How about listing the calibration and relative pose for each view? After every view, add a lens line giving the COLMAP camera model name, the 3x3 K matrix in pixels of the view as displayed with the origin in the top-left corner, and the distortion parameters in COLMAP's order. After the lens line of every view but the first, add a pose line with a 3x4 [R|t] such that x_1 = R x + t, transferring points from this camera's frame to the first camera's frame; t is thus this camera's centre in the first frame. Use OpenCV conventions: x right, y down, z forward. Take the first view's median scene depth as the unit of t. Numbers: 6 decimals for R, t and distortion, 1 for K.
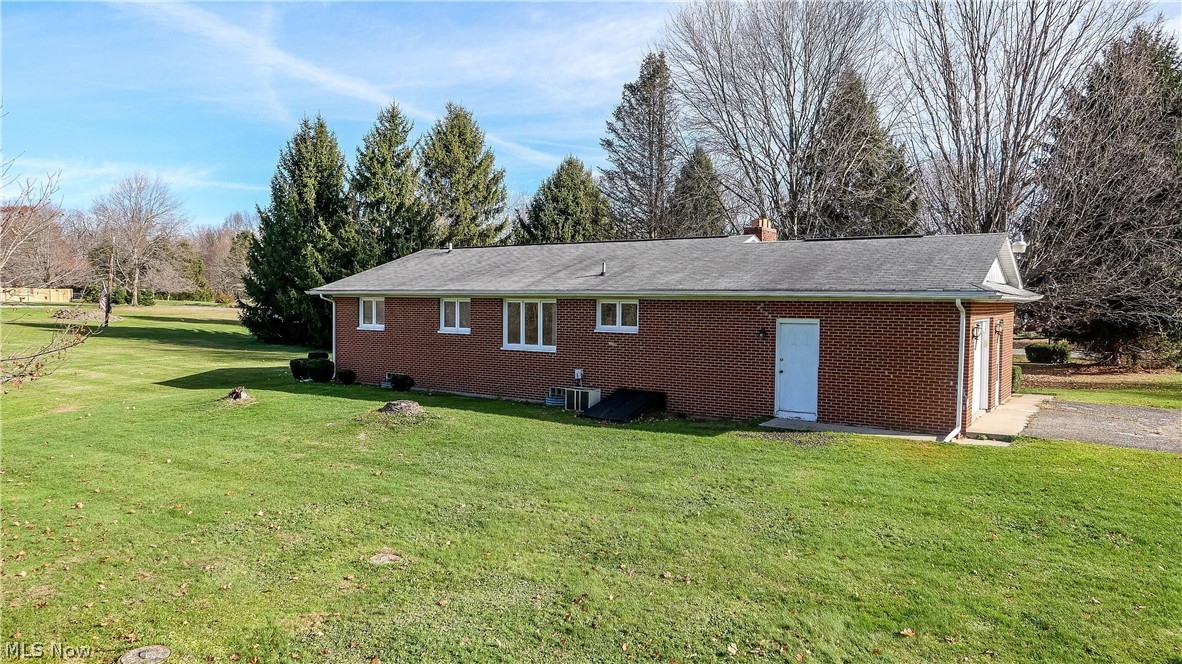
lens RADIAL K [[775.7, 0, 588.5], [0, 775.7, 337.7], [0, 0, 1]] dist [-0.029504, 0.011246]
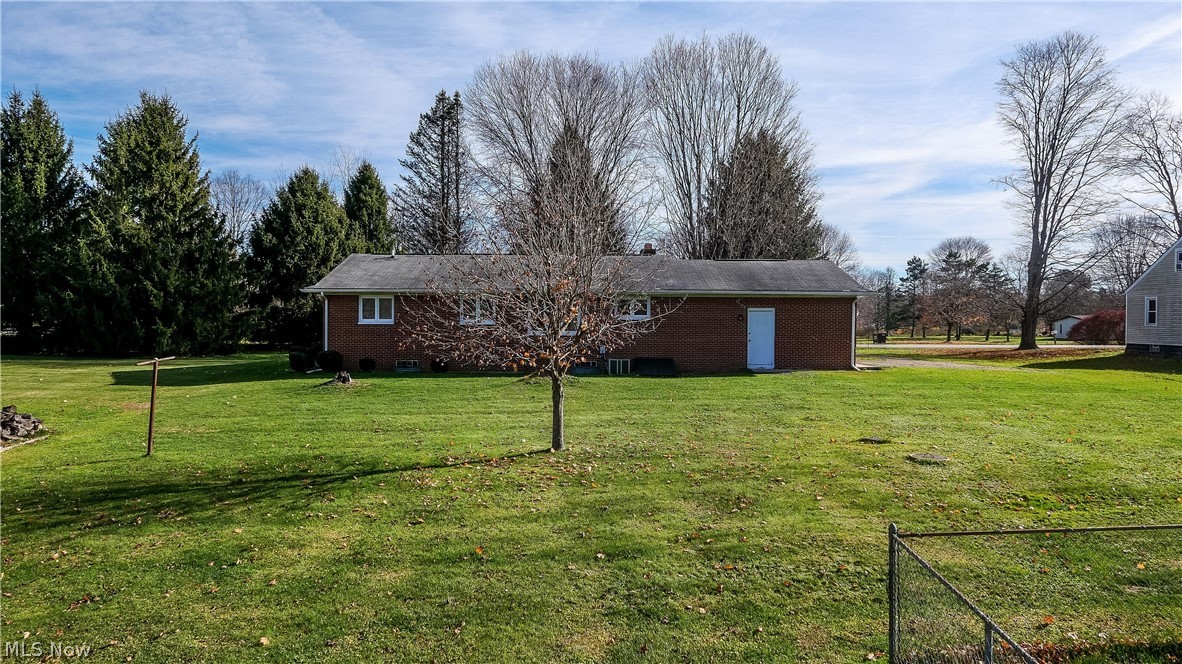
lens RADIAL K [[775.7, 0, 572.7], [0, 775.7, 338.0], [0, 0, 1]] dist [-0.029504, 0.011246]
pose [[0.825759, -0.022524, 0.563573, -0.539790], [0.029191, 0.999570, -0.002822, 0.017374], [-0.563267, 0.018782, 0.826061, -0.085484]]
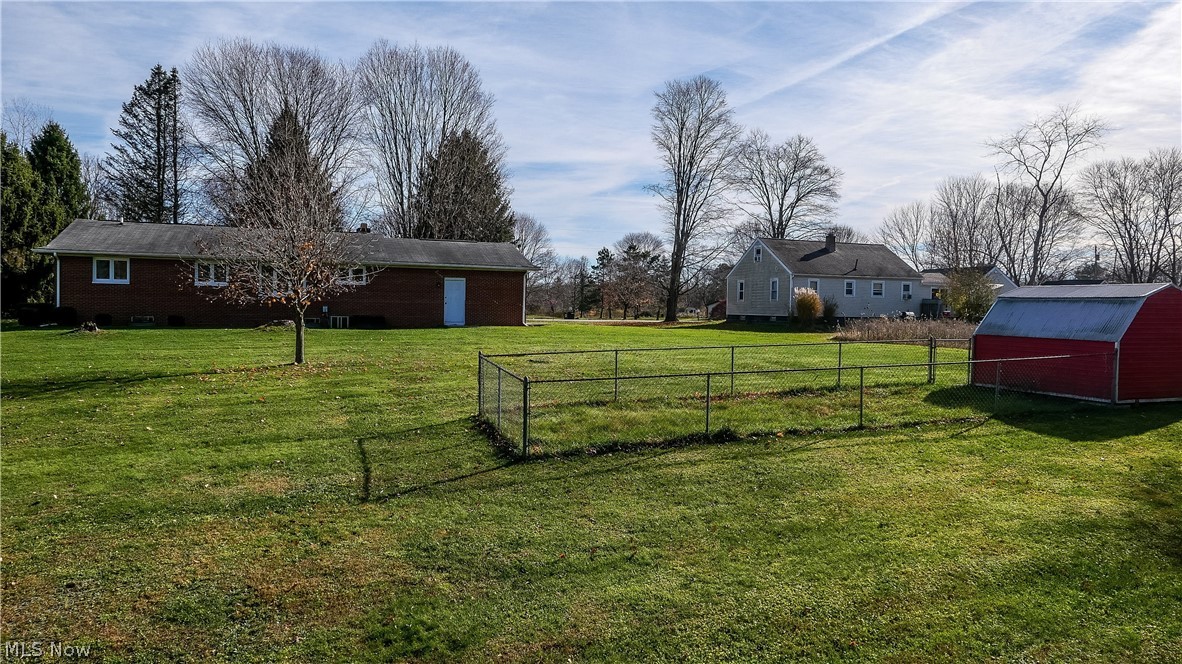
lens RADIAL K [[775.7, 0, 588.1], [0, 775.7, 332.0], [0, 0, 1]] dist [-0.029504, 0.011246]
pose [[0.556655, -0.028280, 0.830262, -0.700426], [0.023605, 0.999555, 0.018221, 0.050682], [-0.830408, 0.009456, 0.557075, -0.272084]]
